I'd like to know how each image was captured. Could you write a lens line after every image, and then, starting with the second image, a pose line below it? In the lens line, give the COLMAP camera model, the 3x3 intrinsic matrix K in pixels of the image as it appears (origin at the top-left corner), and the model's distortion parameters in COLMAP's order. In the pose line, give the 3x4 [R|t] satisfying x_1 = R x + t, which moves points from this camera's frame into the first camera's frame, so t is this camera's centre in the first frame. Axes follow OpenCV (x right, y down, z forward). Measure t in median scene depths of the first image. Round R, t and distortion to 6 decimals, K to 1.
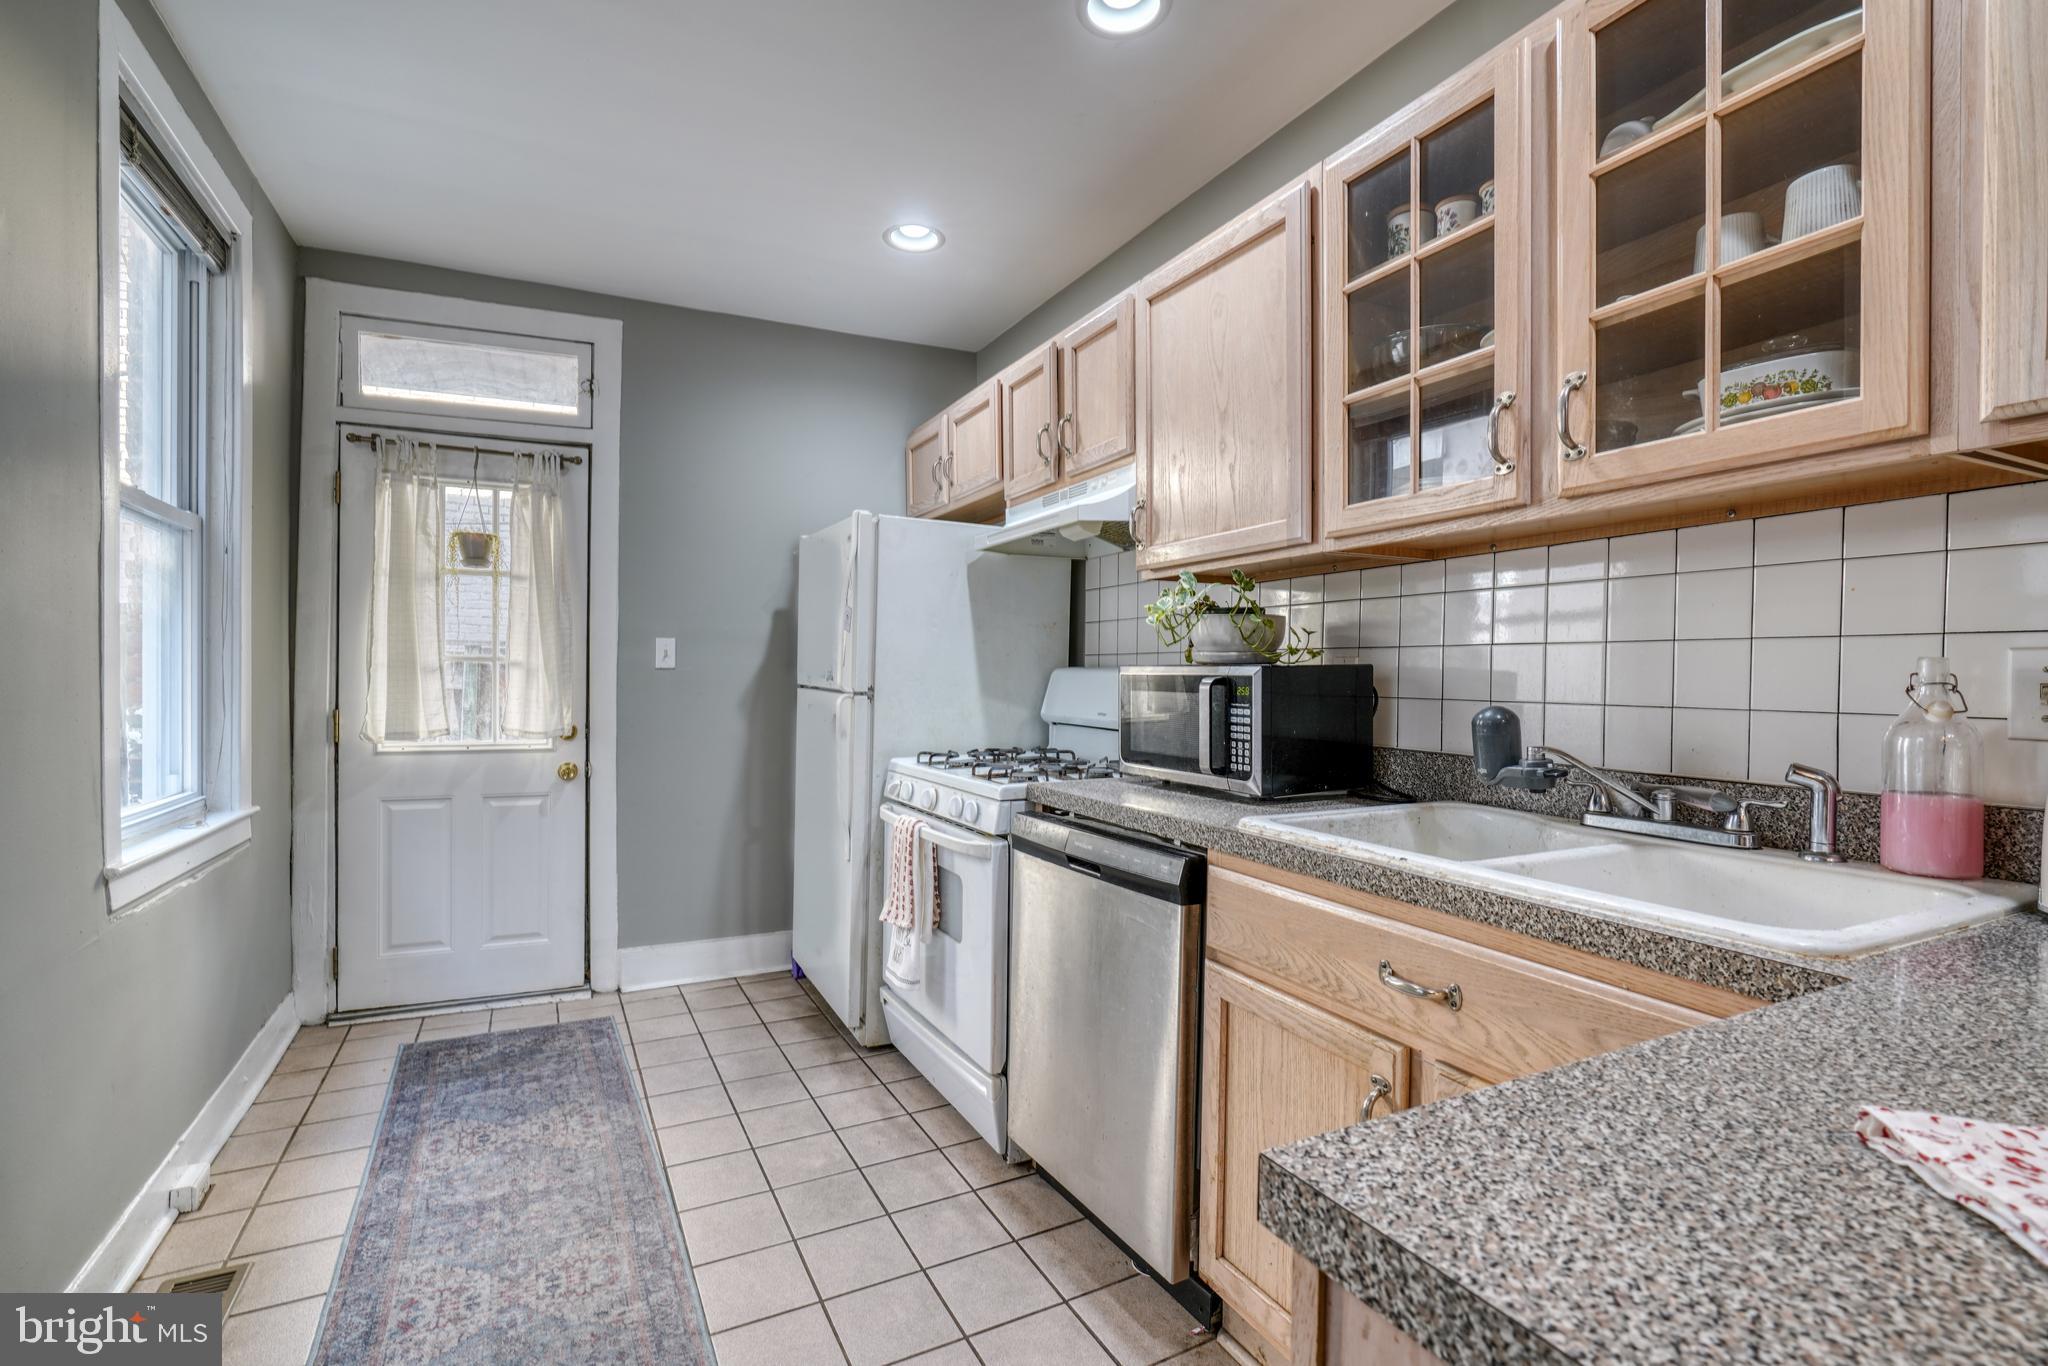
lens RADIAL K [[936.9, 0, 1017.6], [0, 936.9, 689.0], [0, 0, 1]] dist [-0.012811, 0.000445]
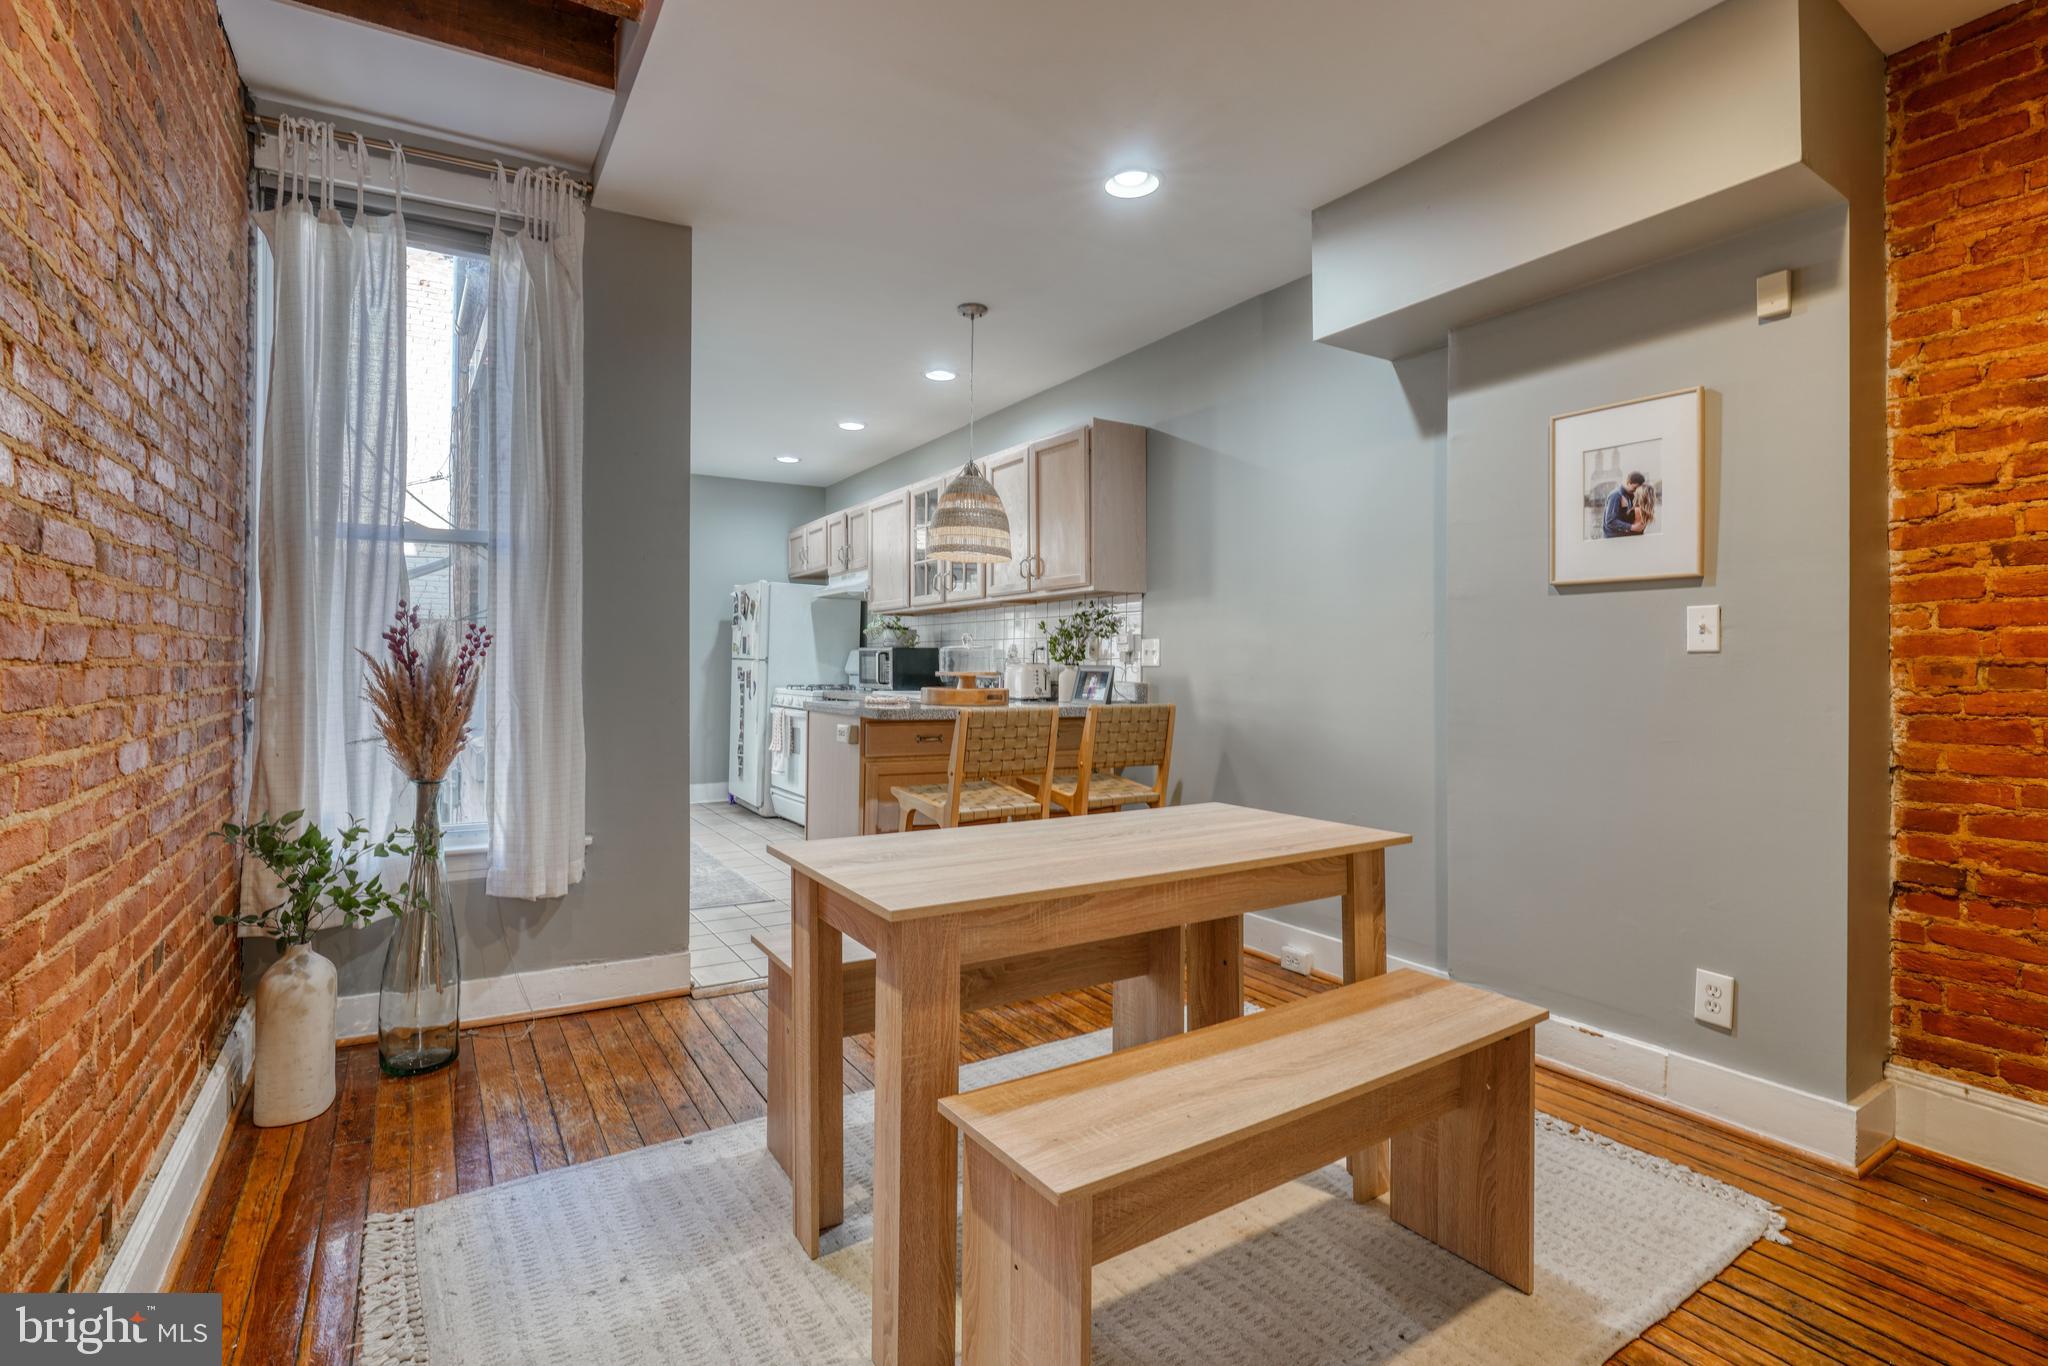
lens RADIAL K [[945.5, 0, 1024.4], [0, 945.5, 660.7], [0, 0, 1]] dist [-0.003345, 0.000909]
pose [[0.995688, 0.000958, 0.092765, 0.267732], [0.000706, 0.999840, -0.017901, 0.050180], [-0.092767, 0.017889, 0.995527, -1.421854]]
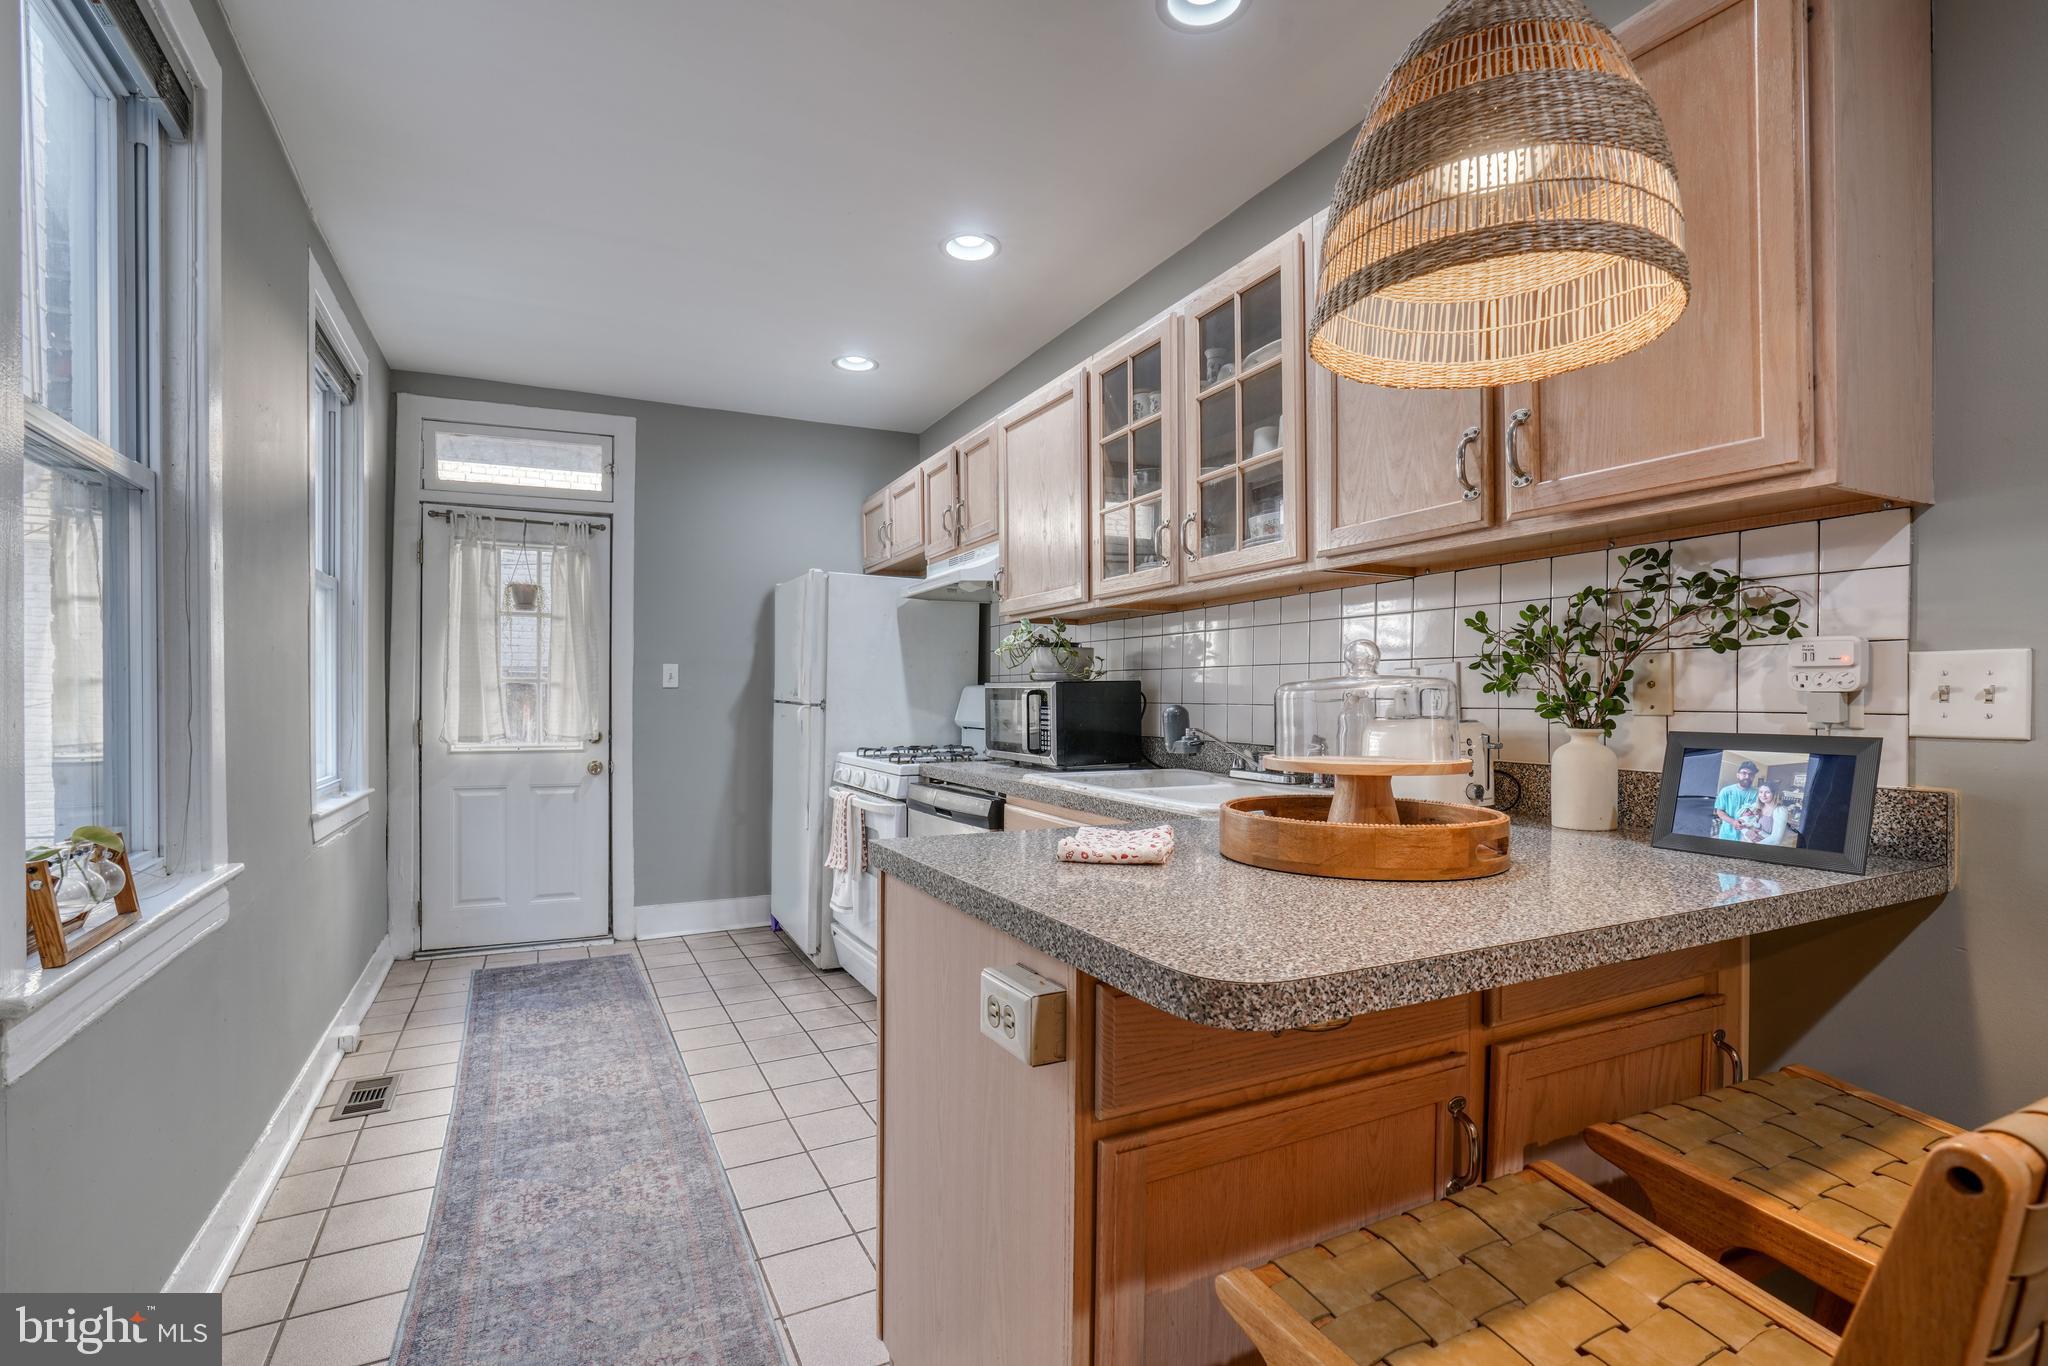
lens RADIAL K [[941.7, 0, 1025.5], [0, 941.7, 707.8], [0, 0, 1]] dist [-0.011166, 0.000480]
pose [[0.999988, -0.004871, 0.000292, 0.138387], [0.004872, 0.999983, -0.003288, 0.015639], [-0.000276, 0.003289, 0.999995, -0.365778]]
